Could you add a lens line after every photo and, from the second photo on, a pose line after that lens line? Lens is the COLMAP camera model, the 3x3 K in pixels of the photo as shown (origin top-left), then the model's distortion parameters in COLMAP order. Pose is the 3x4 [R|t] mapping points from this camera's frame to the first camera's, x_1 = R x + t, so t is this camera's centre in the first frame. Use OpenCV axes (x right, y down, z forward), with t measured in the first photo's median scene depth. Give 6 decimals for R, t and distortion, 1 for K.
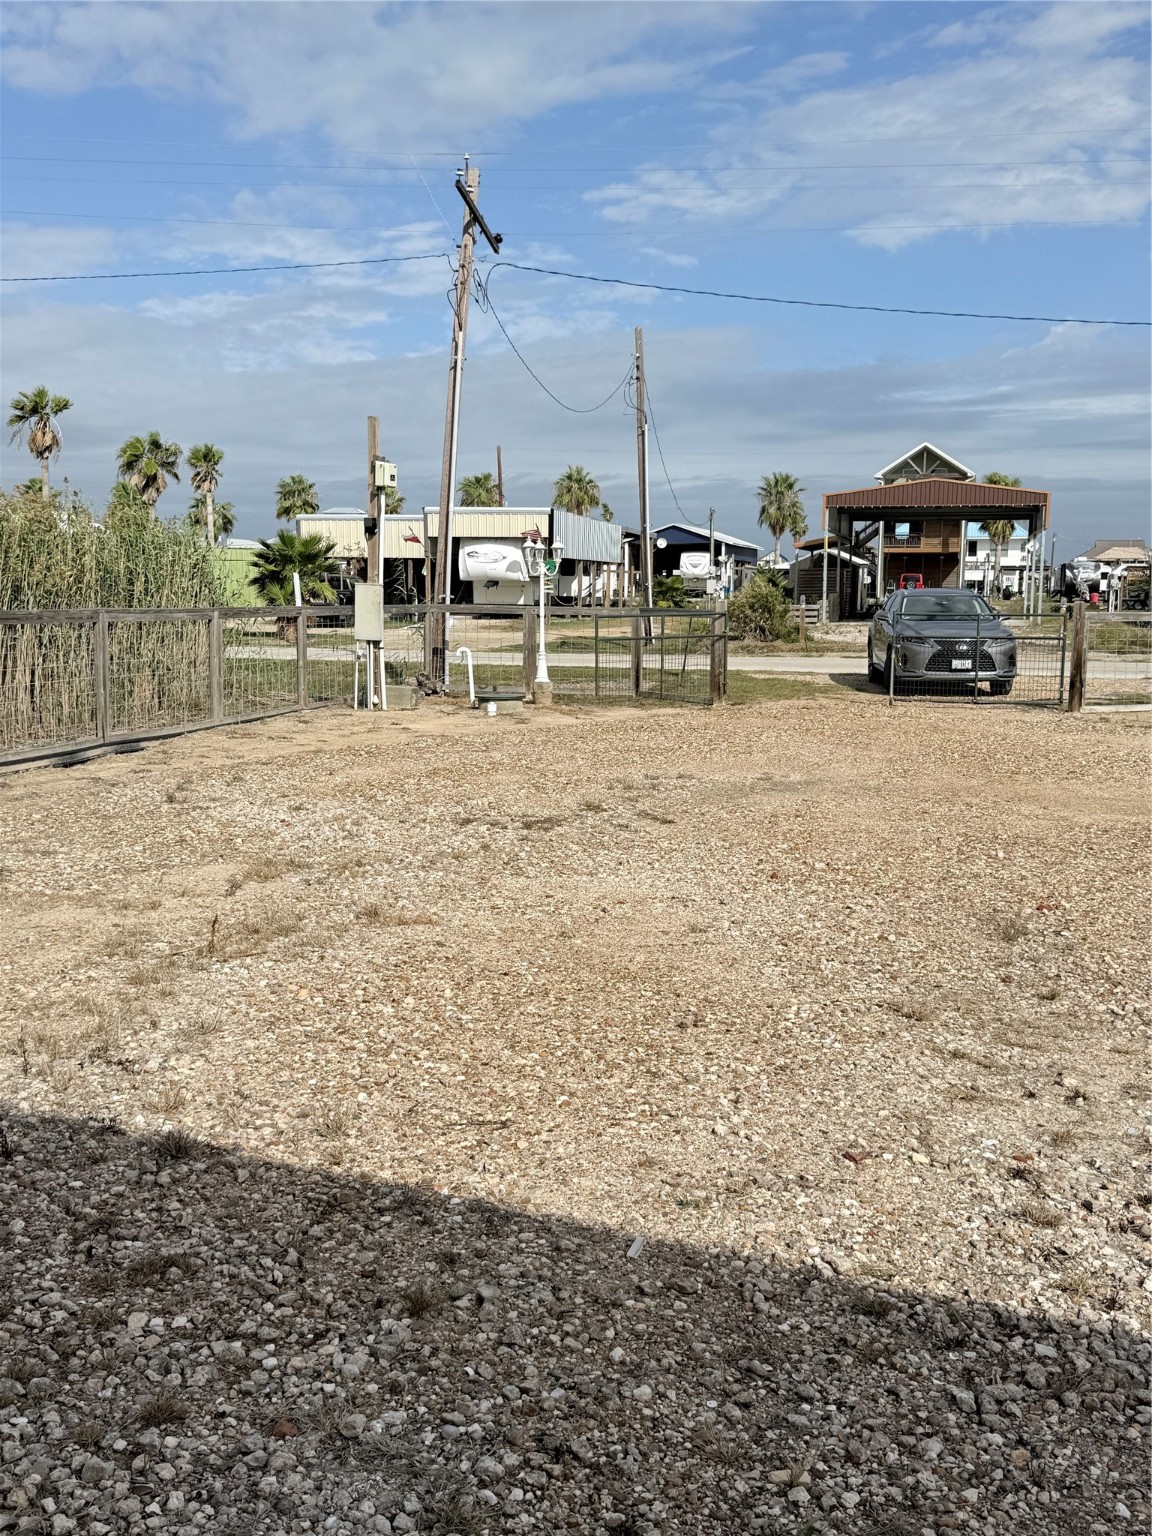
lens RADIAL K [[1505.7, 0, 573.8], [0, 1505.7, 761.0], [0, 0, 1]] dist [0.188707, -0.373001]
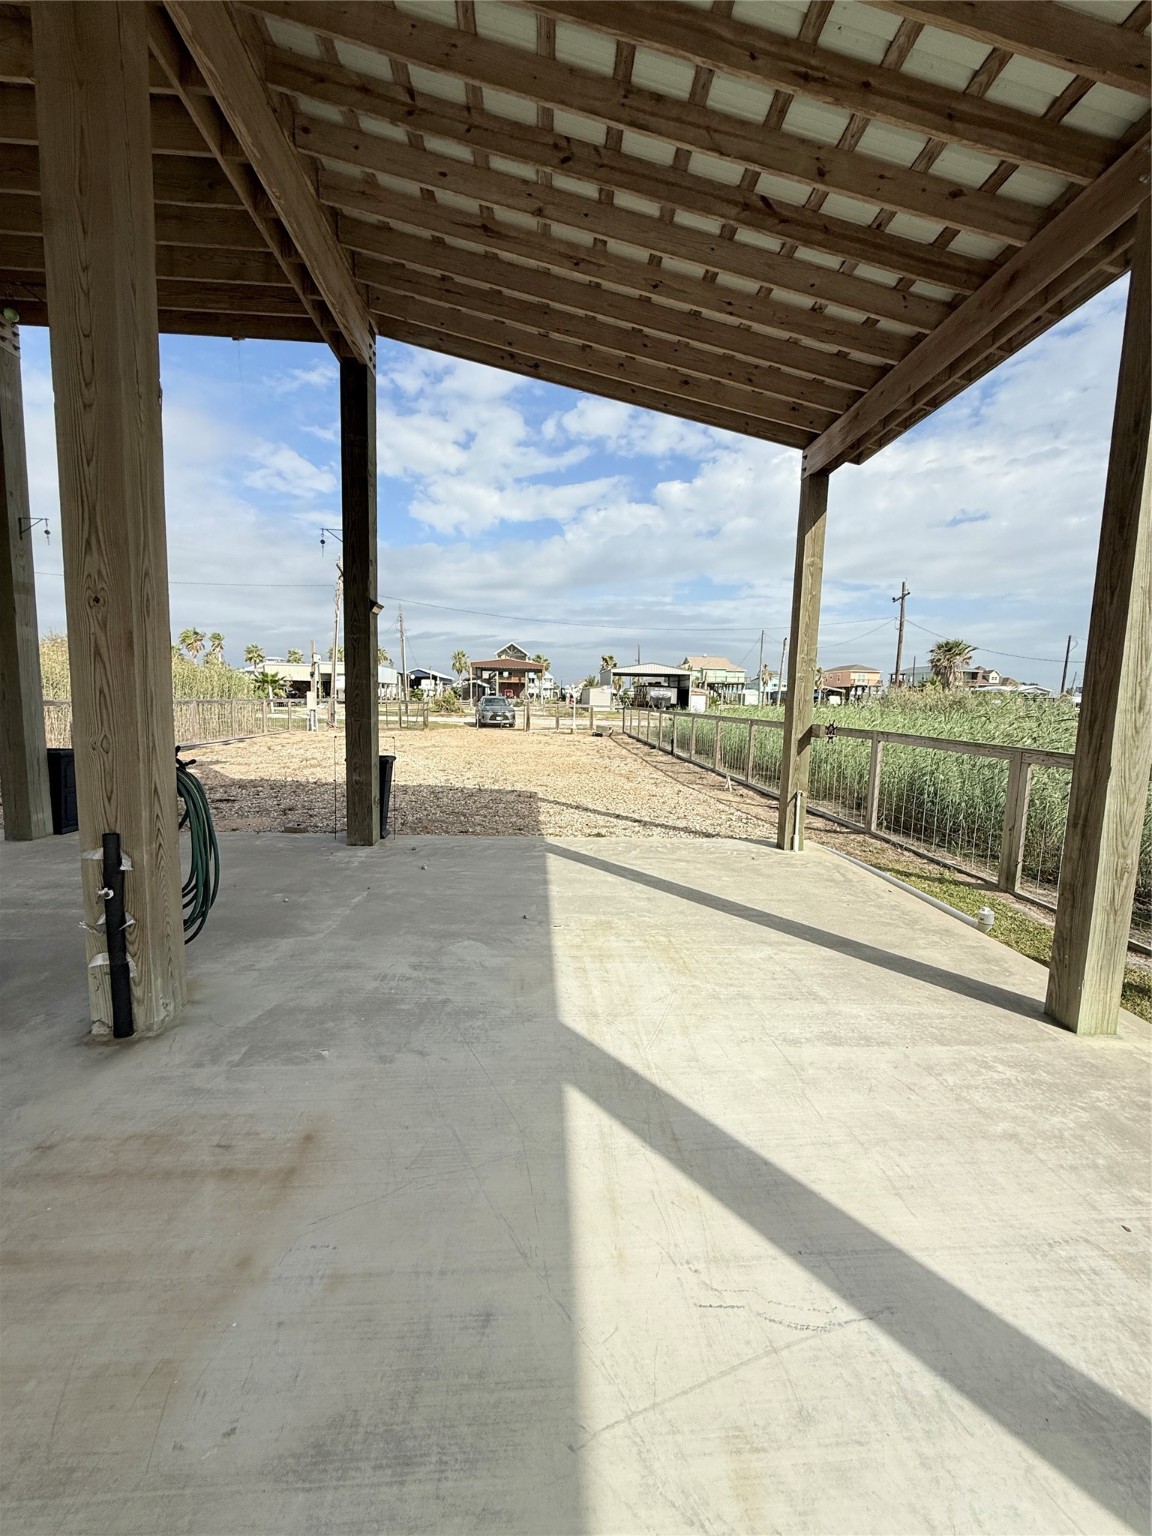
lens RADIAL K [[610.5, 0, 582.6], [0, 610.5, 765.2], [0, 0, 1]] dist [0.000427, -0.000030]
pose [[0.948715, -0.022311, 0.315345, -0.000486], [0.021584, 0.999750, 0.005798, 0.015894], [-0.315396, 0.001306, 0.948959, -0.153720]]
